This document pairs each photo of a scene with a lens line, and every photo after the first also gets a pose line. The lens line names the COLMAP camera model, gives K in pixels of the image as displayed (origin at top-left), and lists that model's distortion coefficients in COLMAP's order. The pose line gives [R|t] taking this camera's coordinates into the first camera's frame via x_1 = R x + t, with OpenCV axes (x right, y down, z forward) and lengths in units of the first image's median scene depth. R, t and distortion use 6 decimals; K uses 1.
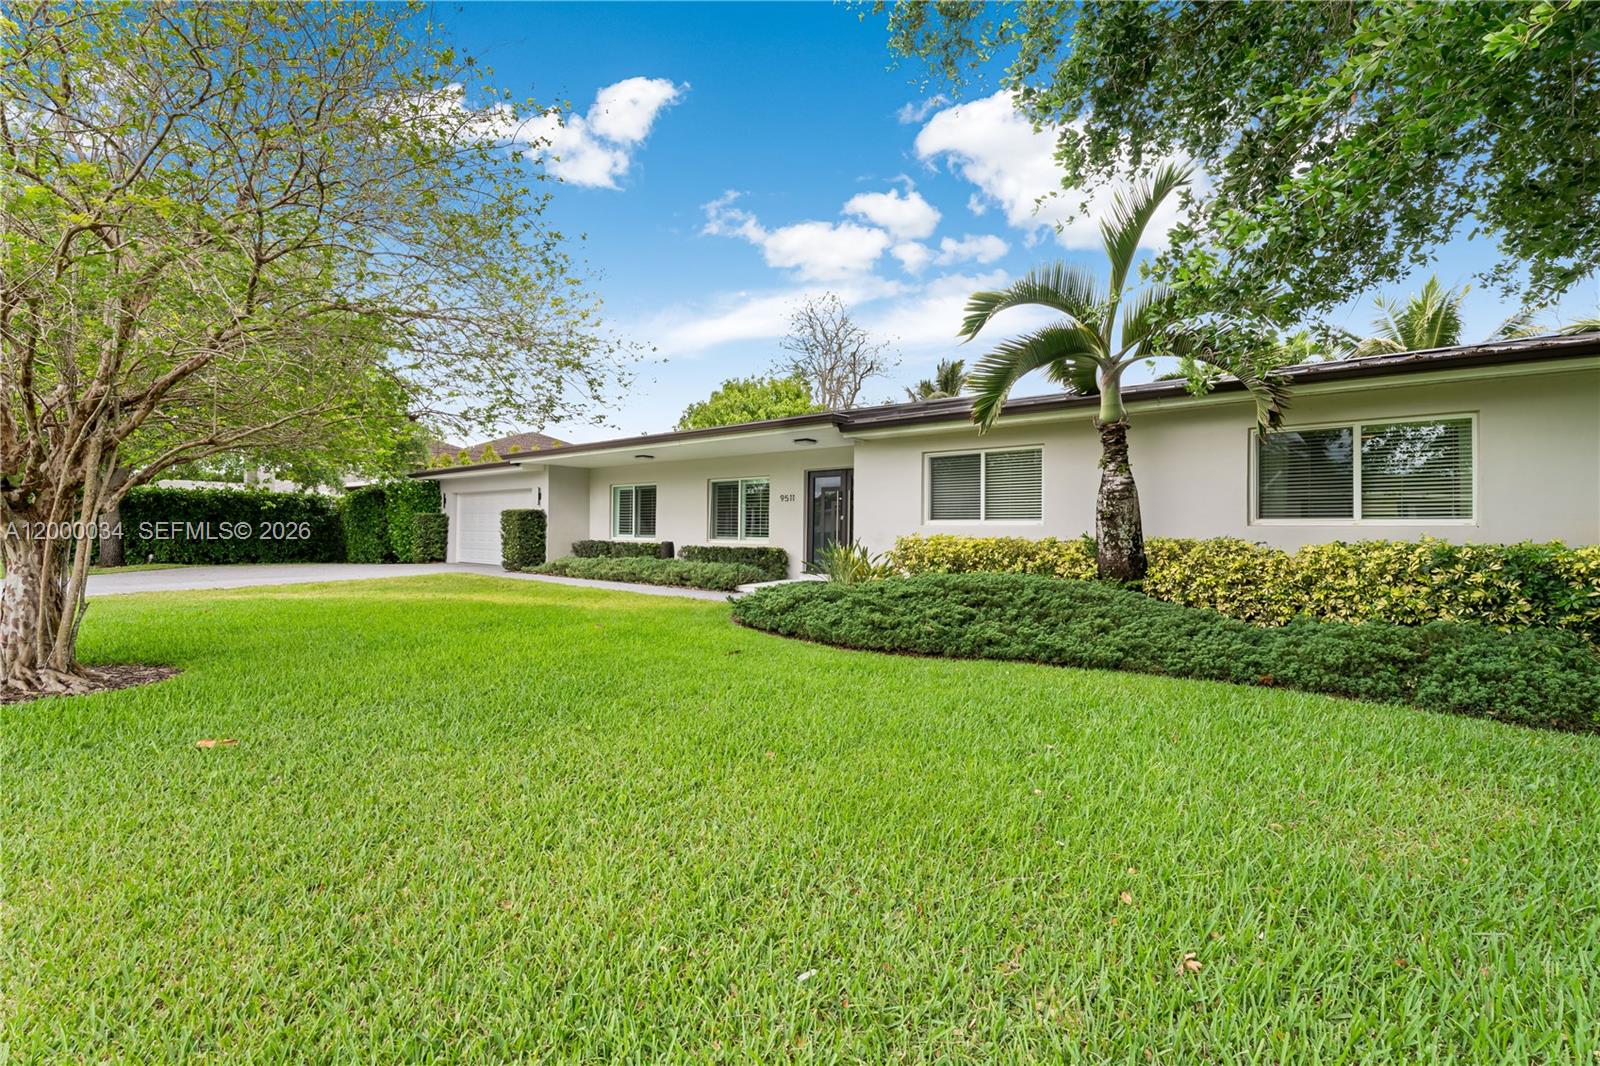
lens RADIAL K [[728.1, 0, 795.6], [0, 728.1, 534.0], [0, 0, 1]] dist [0.003059, -0.000229]
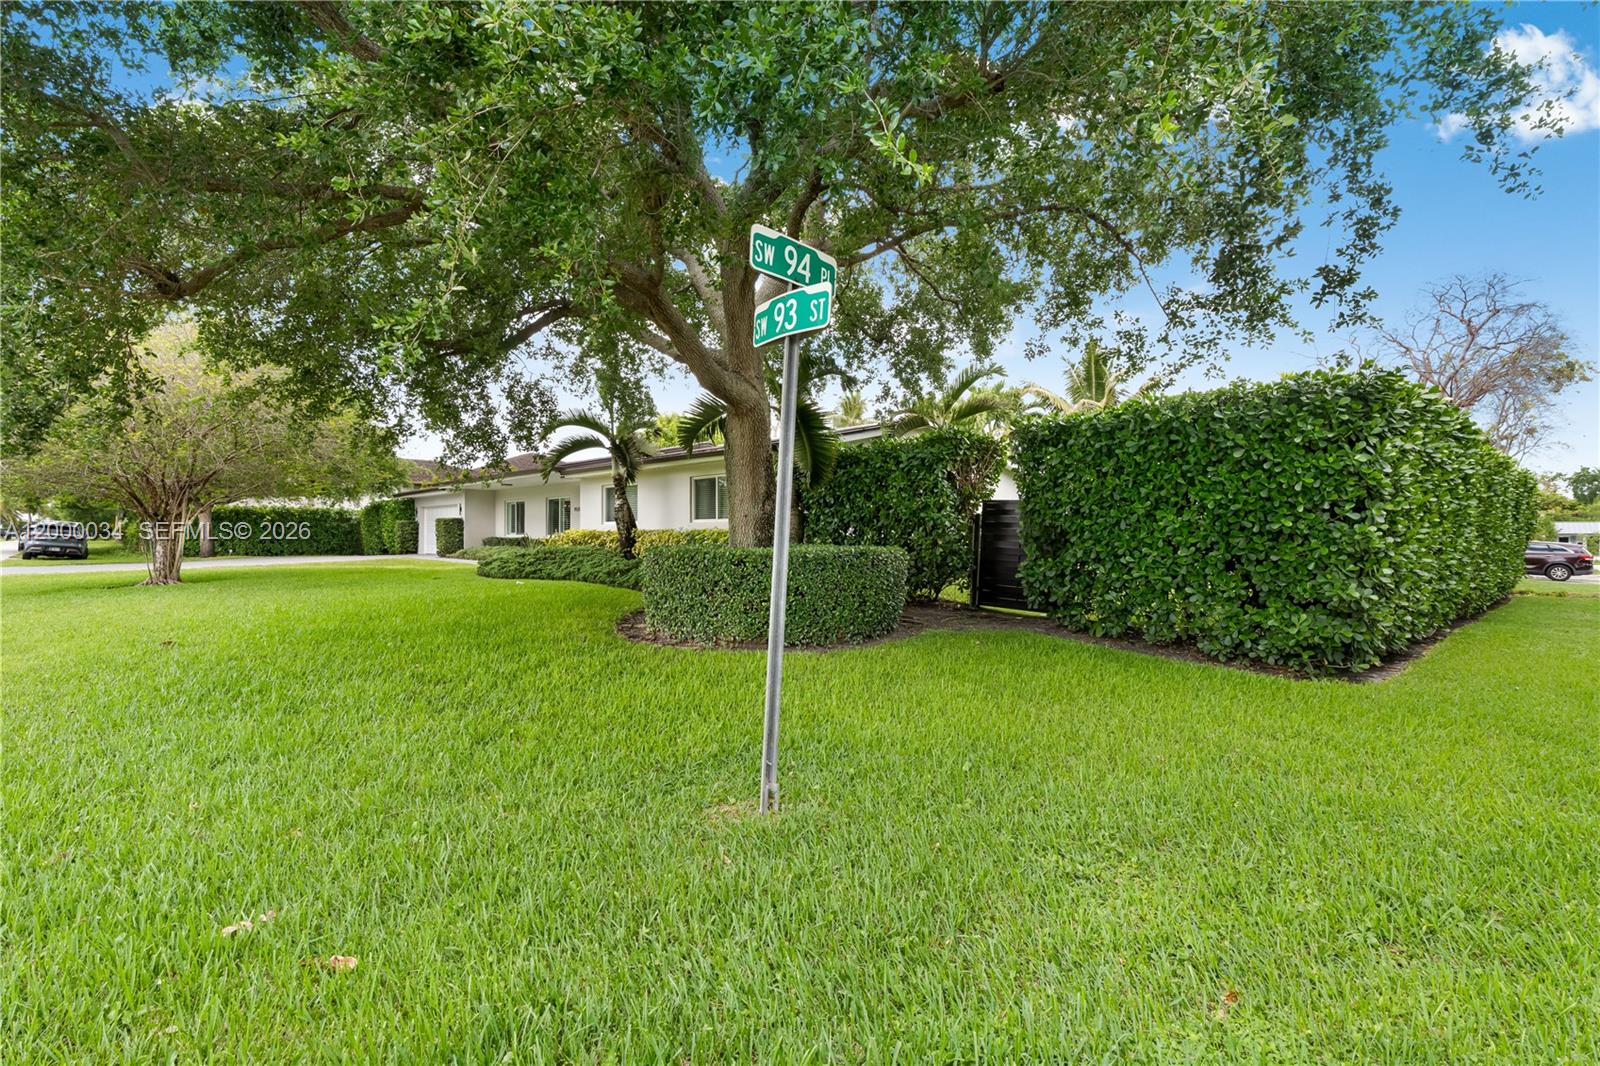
lens RADIAL K [[728.1, 0, 797.8], [0, 728.1, 531.5], [0, 0, 1]] dist [0.003059, -0.000229]
pose [[0.996153, -0.011742, -0.086842, 0.728223], [0.011226, 0.999916, -0.006423, 0.020632], [0.086910, 0.005424, 0.996201, -0.710543]]
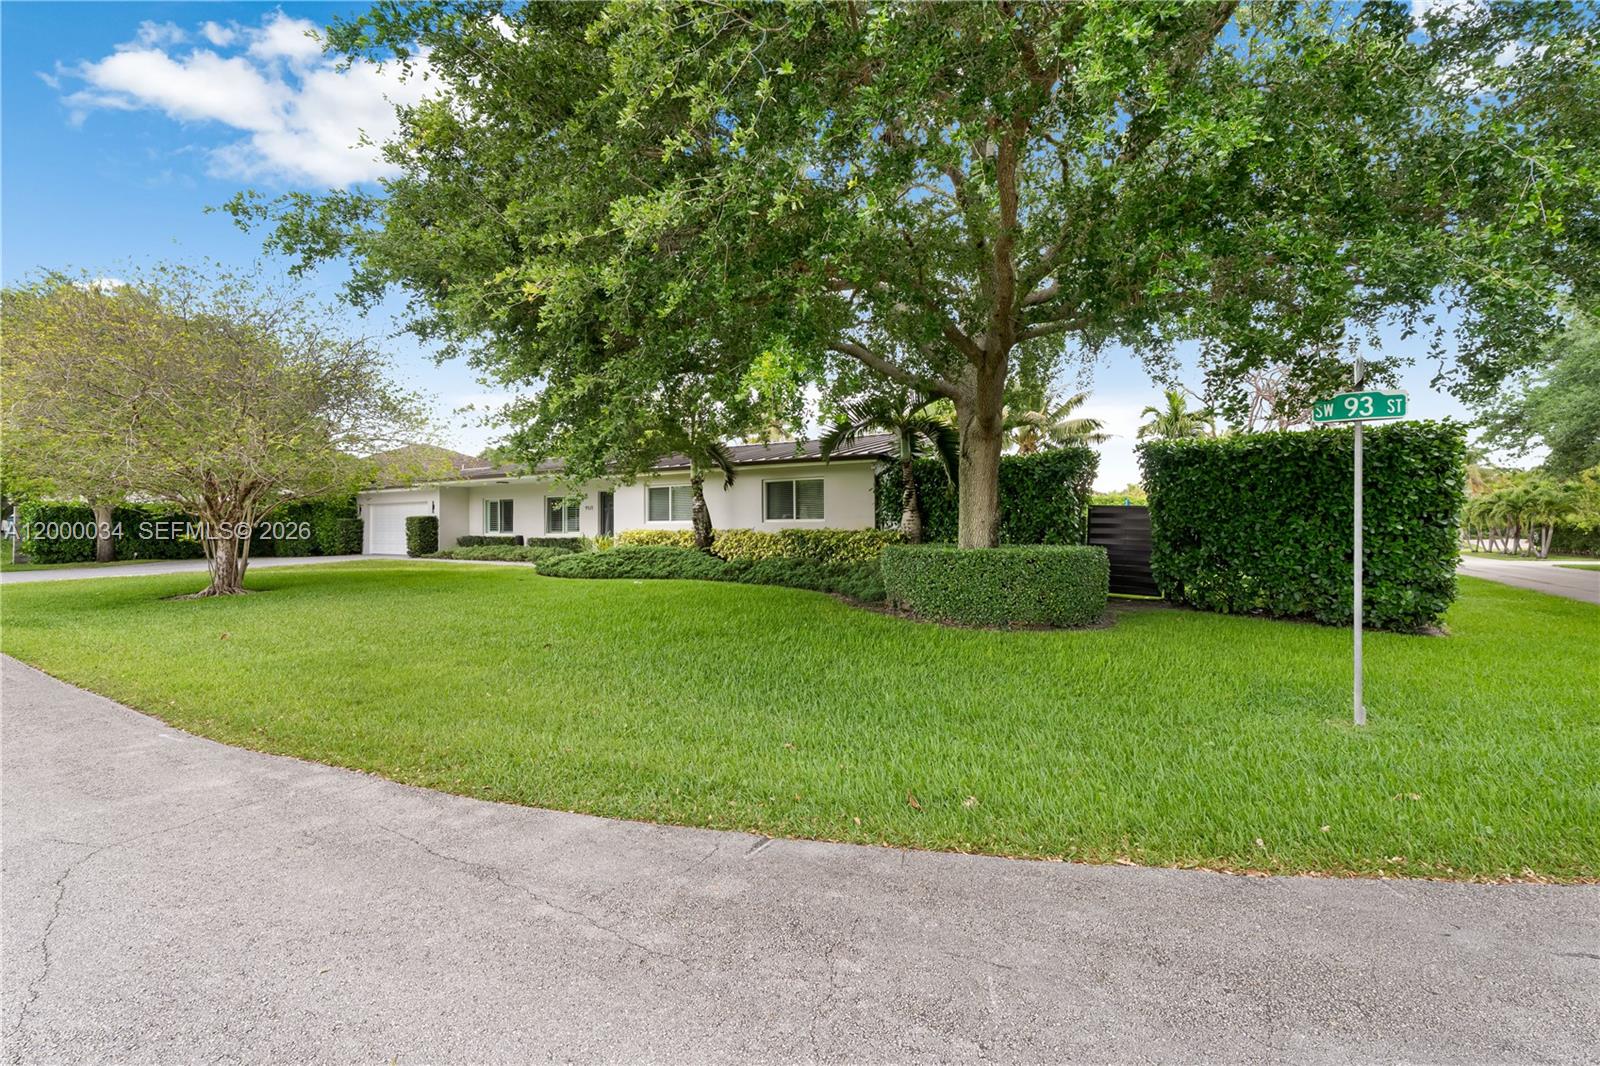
lens RADIAL K [[728.1, 0, 803.5], [0, 728.1, 534.1], [0, 0, 1]] dist [0.003059, -0.000229]
pose [[0.991220, -0.018830, 0.130876, 0.293450], [0.017572, 0.999788, 0.010762, 0.002013], [-0.131051, -0.008368, 0.991340, -0.830628]]
